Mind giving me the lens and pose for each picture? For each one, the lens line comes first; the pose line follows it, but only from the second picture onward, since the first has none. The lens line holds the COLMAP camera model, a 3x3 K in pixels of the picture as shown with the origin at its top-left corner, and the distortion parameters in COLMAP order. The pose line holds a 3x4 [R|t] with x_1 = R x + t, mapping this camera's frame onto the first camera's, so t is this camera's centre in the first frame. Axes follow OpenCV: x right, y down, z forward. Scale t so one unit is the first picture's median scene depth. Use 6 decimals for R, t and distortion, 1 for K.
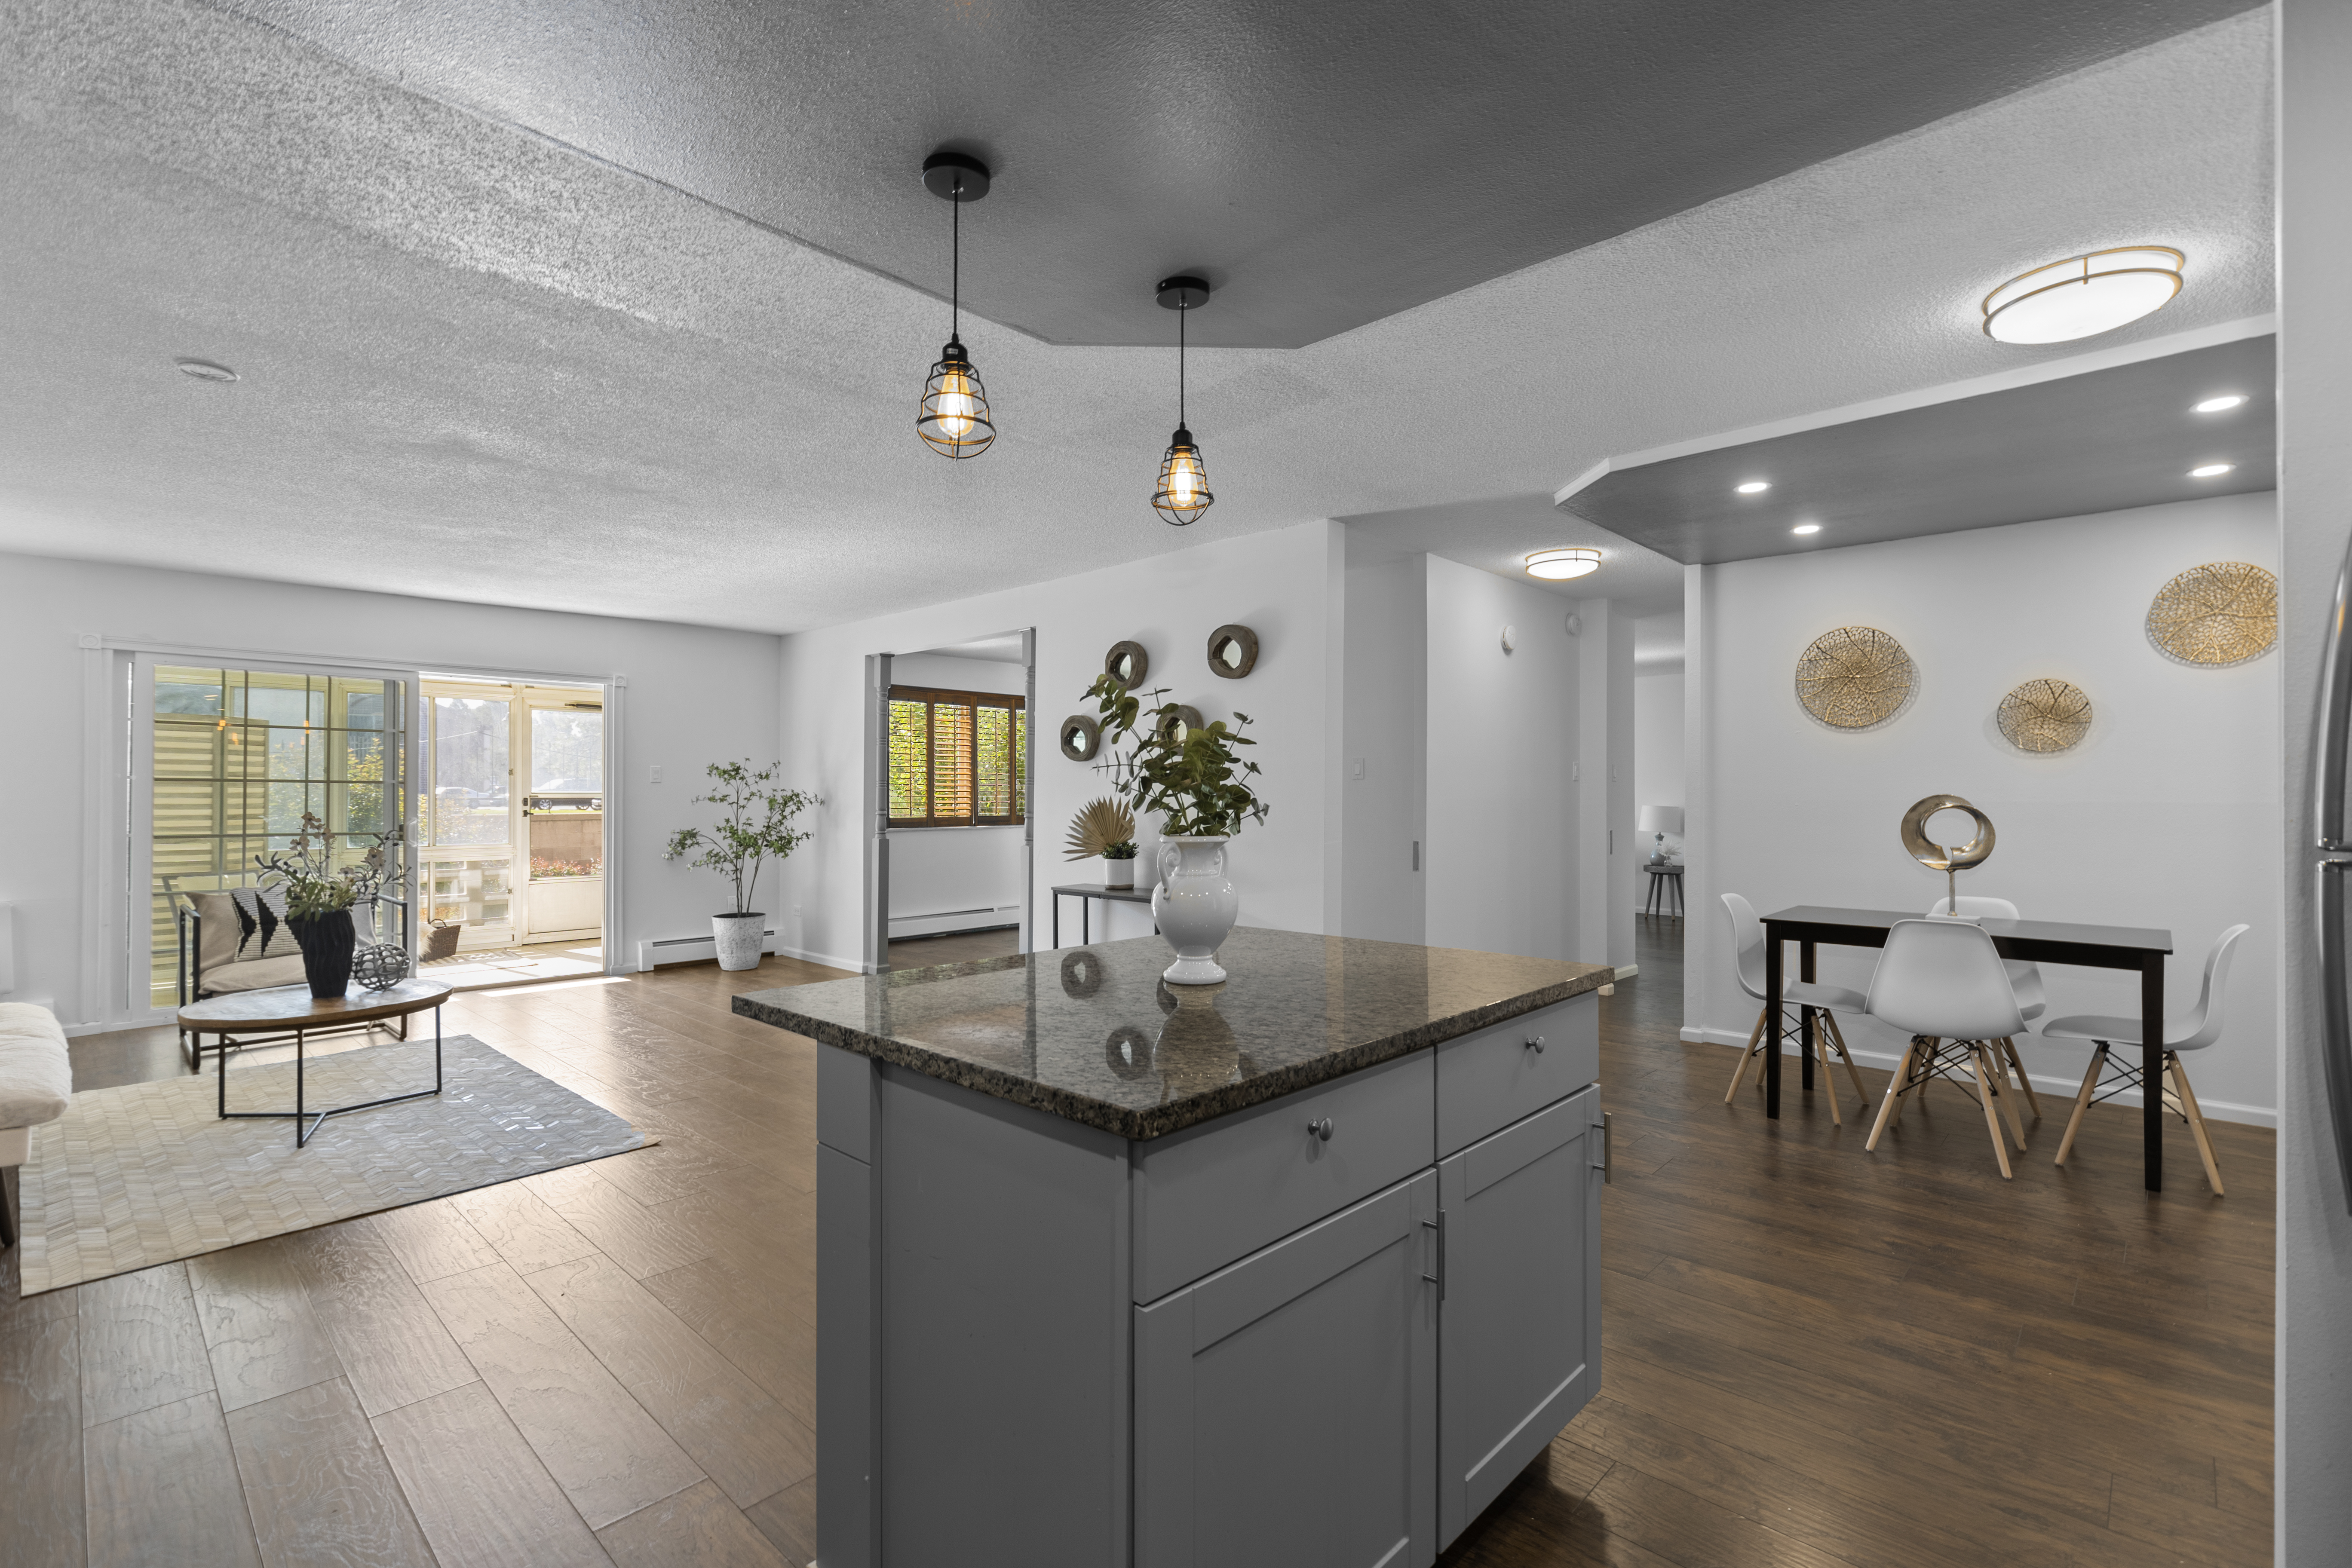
lens RADIAL K [[1057.2, 0, 1178.6], [0, 1057.2, 785.9], [0, 0, 1]] dist [0.005824, -0.001868]
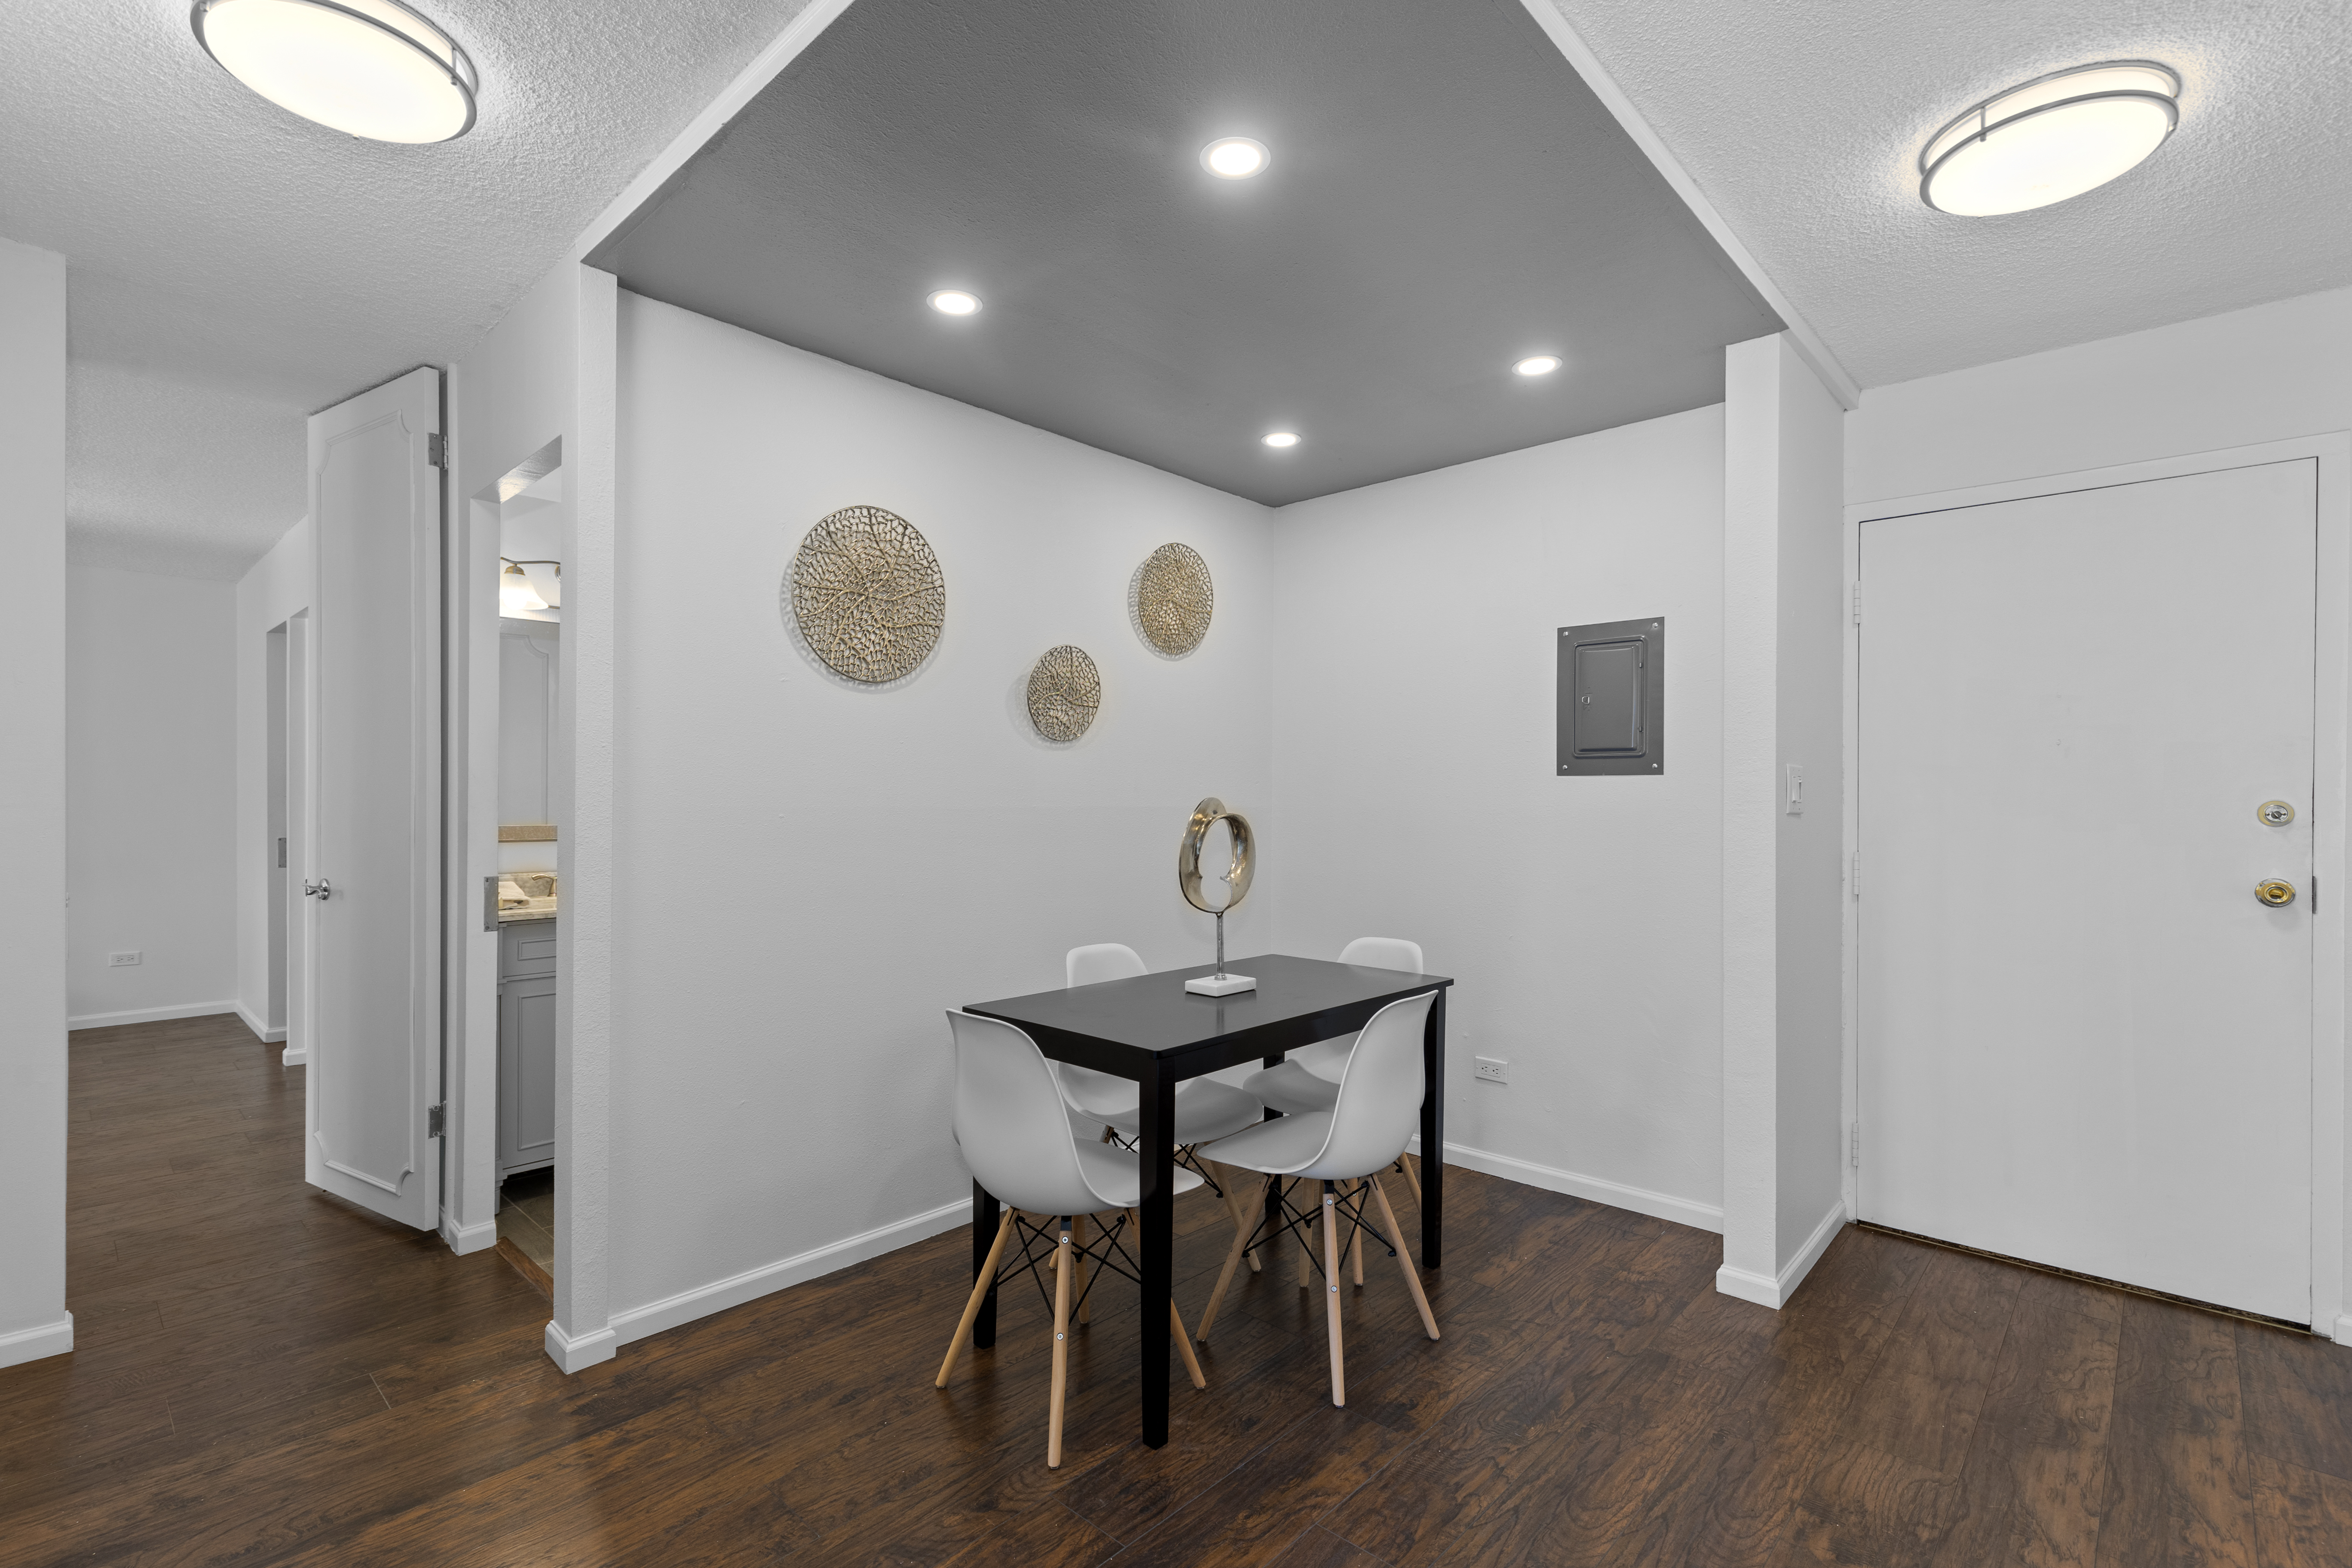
lens RADIAL K [[1057.3, 0, 1190.8], [0, 1057.3, 802.0], [0, 0, 1]] dist [0.005824, -0.001868]
pose [[-0.020460, -0.003702, 0.999784, 0.049526], [-0.011747, 0.999925, 0.003462, 0.006218], [-0.999722, -0.011674, -0.020502, 0.779843]]
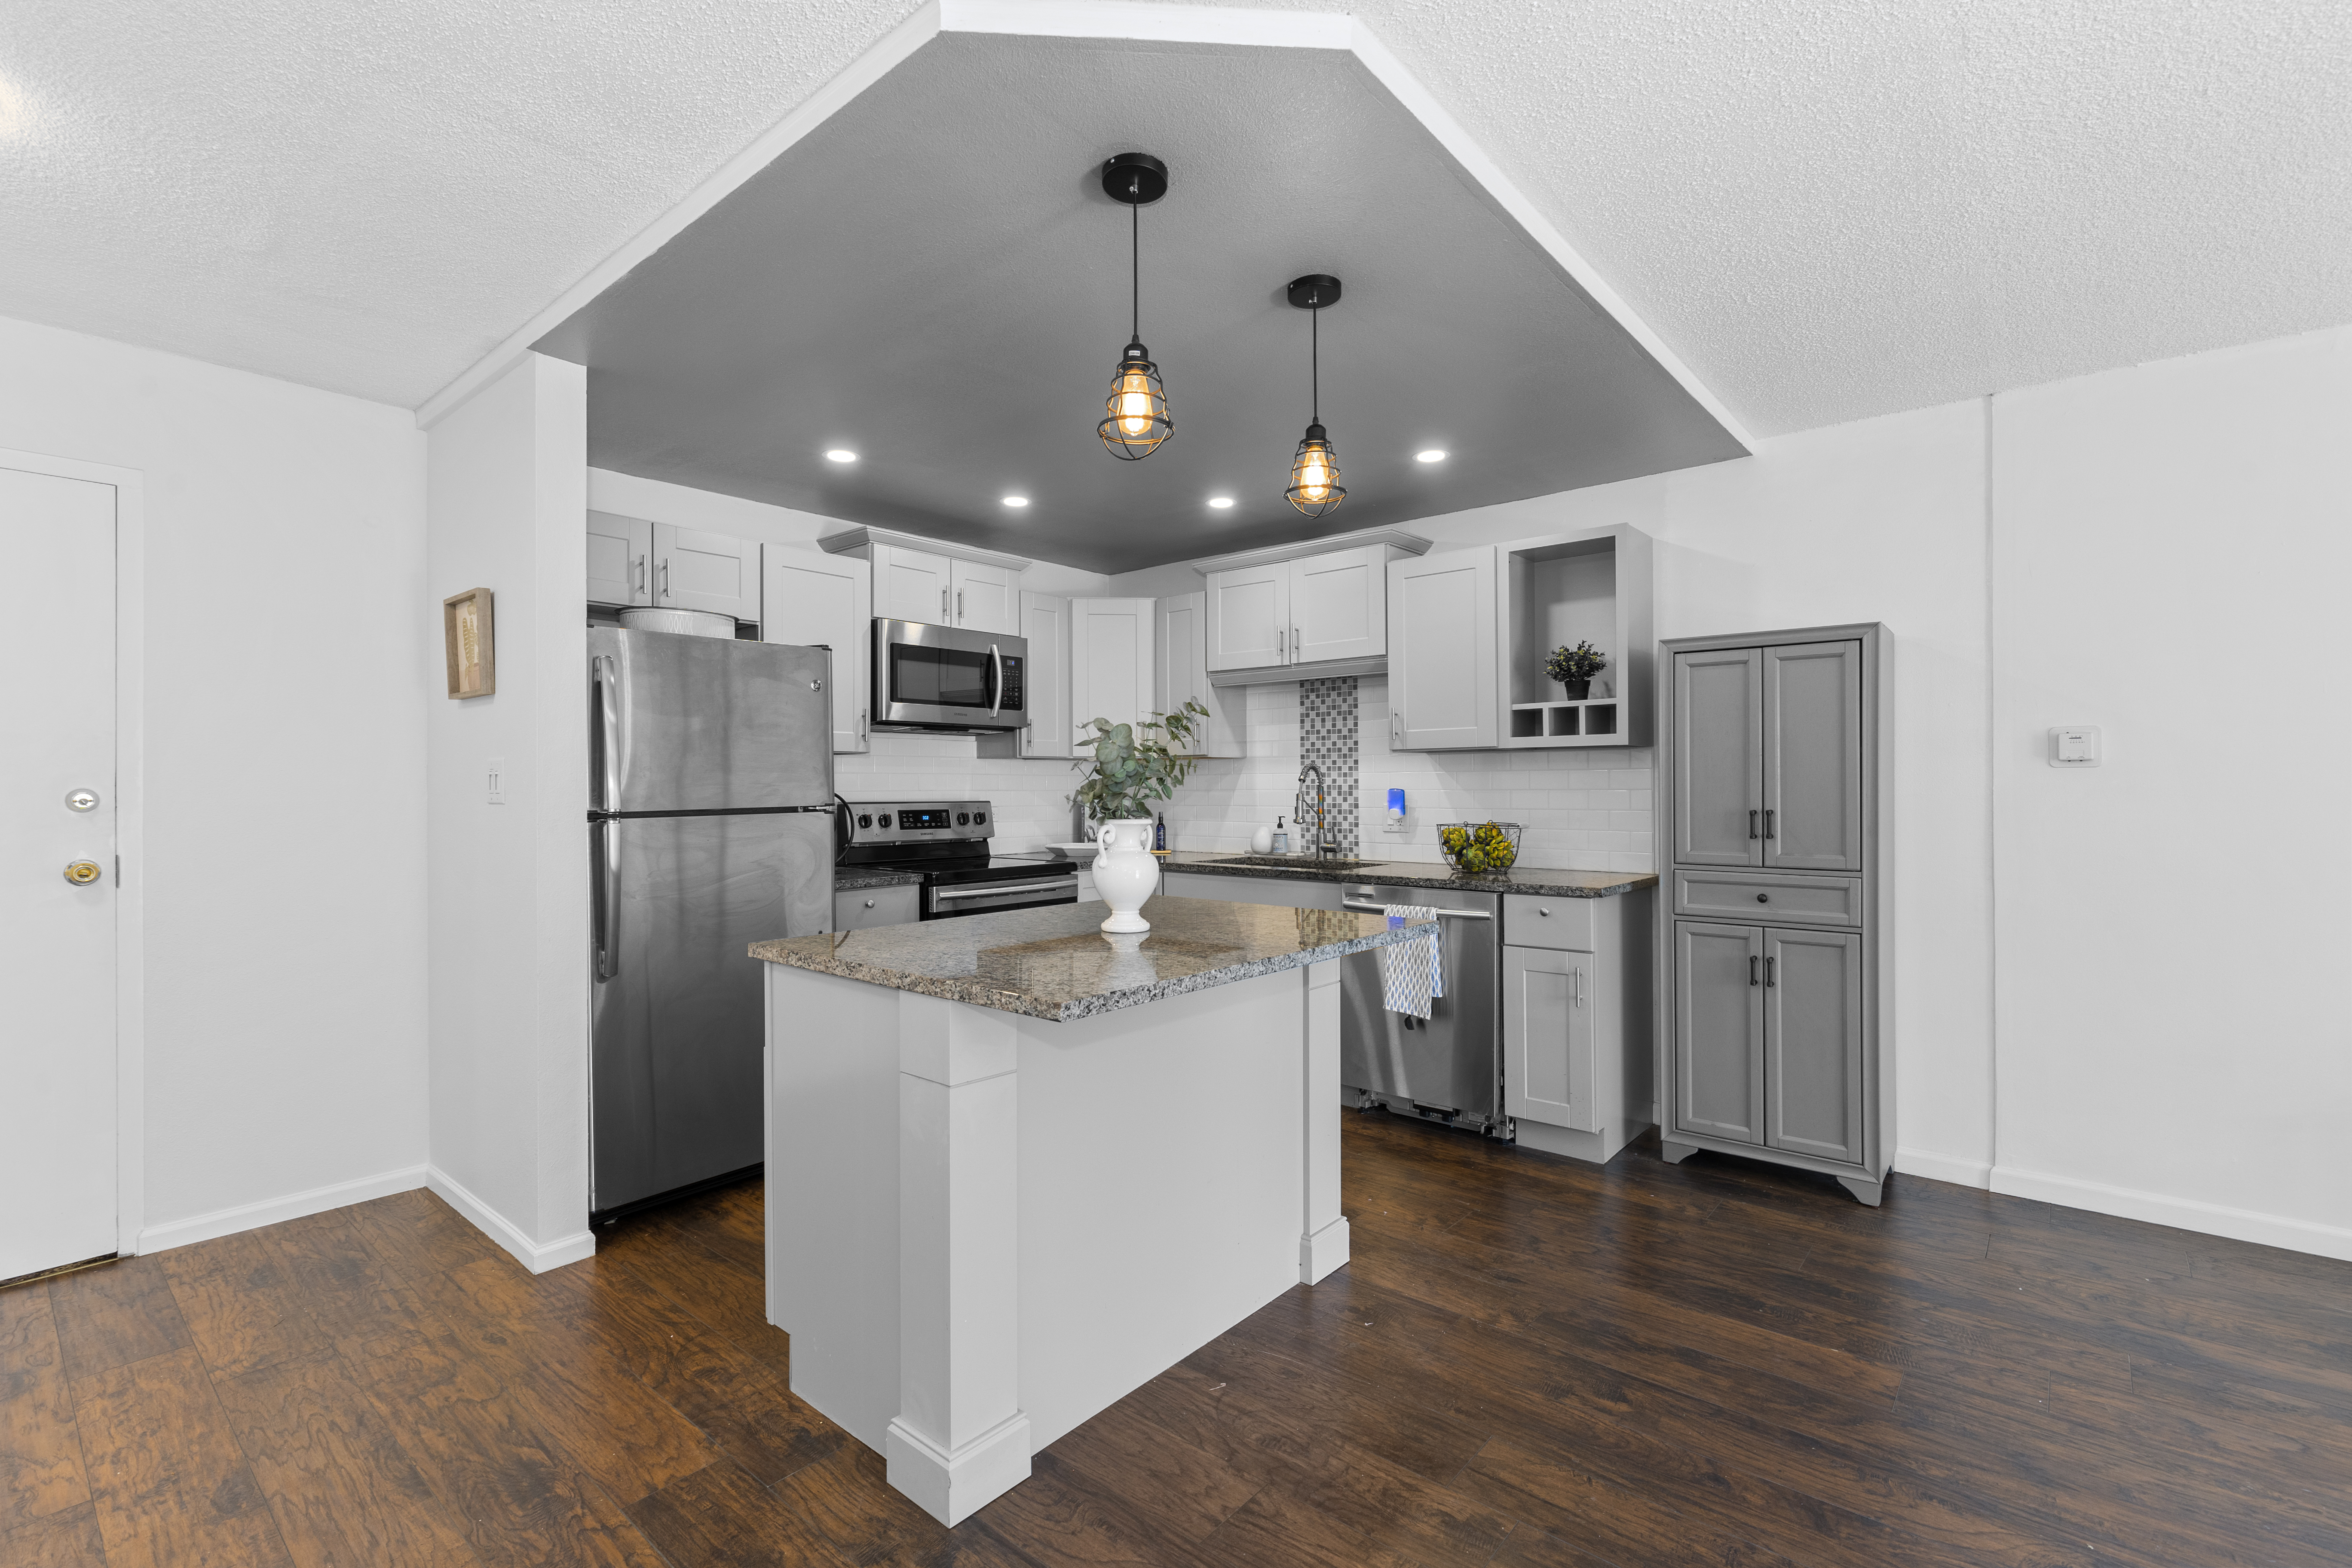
lens RADIAL K [[1057.3, 0, 1170.6], [0, 1057.3, 782.0], [0, 0, 1]] dist [0.005824, -0.001868]
pose [[-0.998649, 0.004440, -0.051779, 0.007564], [0.004821, 0.999962, -0.007229, 0.004748], [0.051745, -0.007469, -0.998632, 0.833926]]
